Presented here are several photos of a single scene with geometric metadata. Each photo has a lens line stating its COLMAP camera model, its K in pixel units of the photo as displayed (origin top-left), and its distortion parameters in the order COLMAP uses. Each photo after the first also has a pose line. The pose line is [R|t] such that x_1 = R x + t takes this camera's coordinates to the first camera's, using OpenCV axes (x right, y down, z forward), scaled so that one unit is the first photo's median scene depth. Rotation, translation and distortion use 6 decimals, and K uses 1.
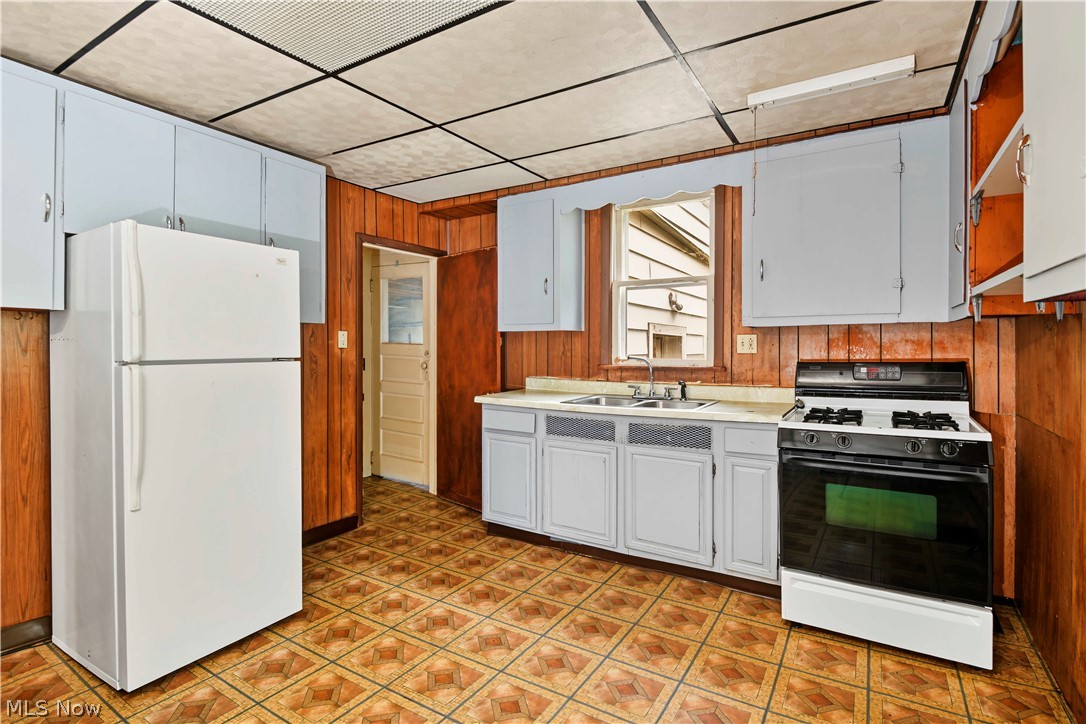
lens RADIAL K [[522.0, 0, 547.5], [0, 522.0, 343.9], [0, 0, 1]] dist [-0.002703, -0.000878]
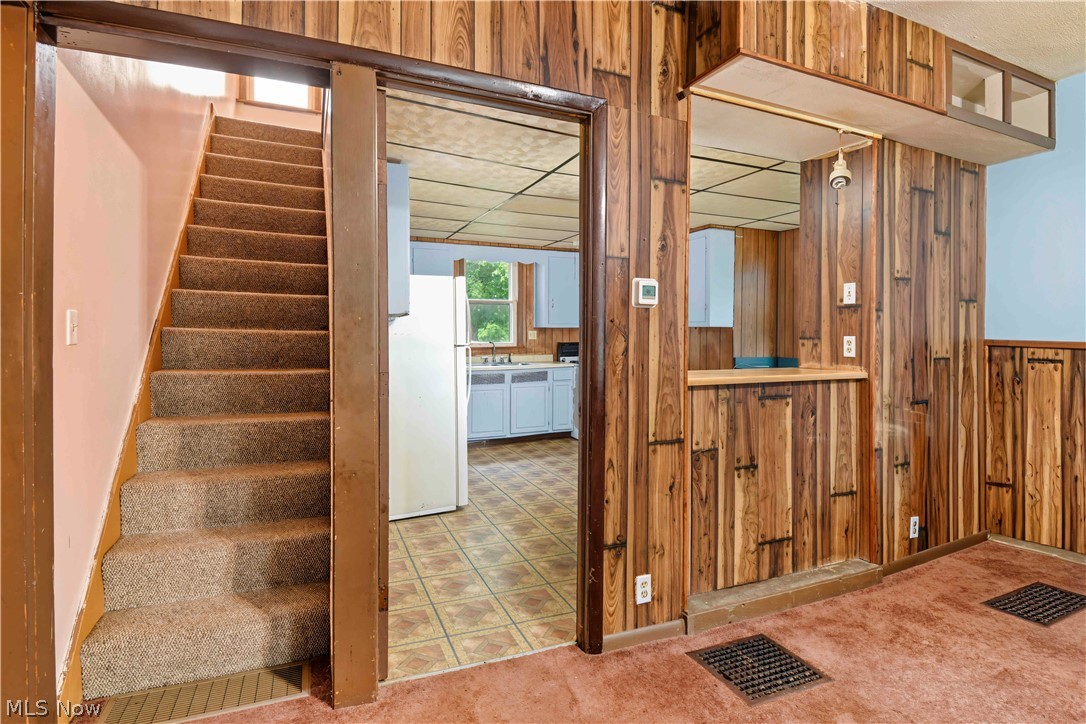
lens RADIAL K [[523.2, 0, 544.1], [0, 523.2, 334.1], [0, 0, 1]] dist [-0.001748, -0.000715]
pose [[0.571671, 0.002905, 0.820478, -1.456879], [-0.006393, 0.999979, 0.000913, -0.006710], [-0.820458, -0.005767, 0.571678, -0.280893]]
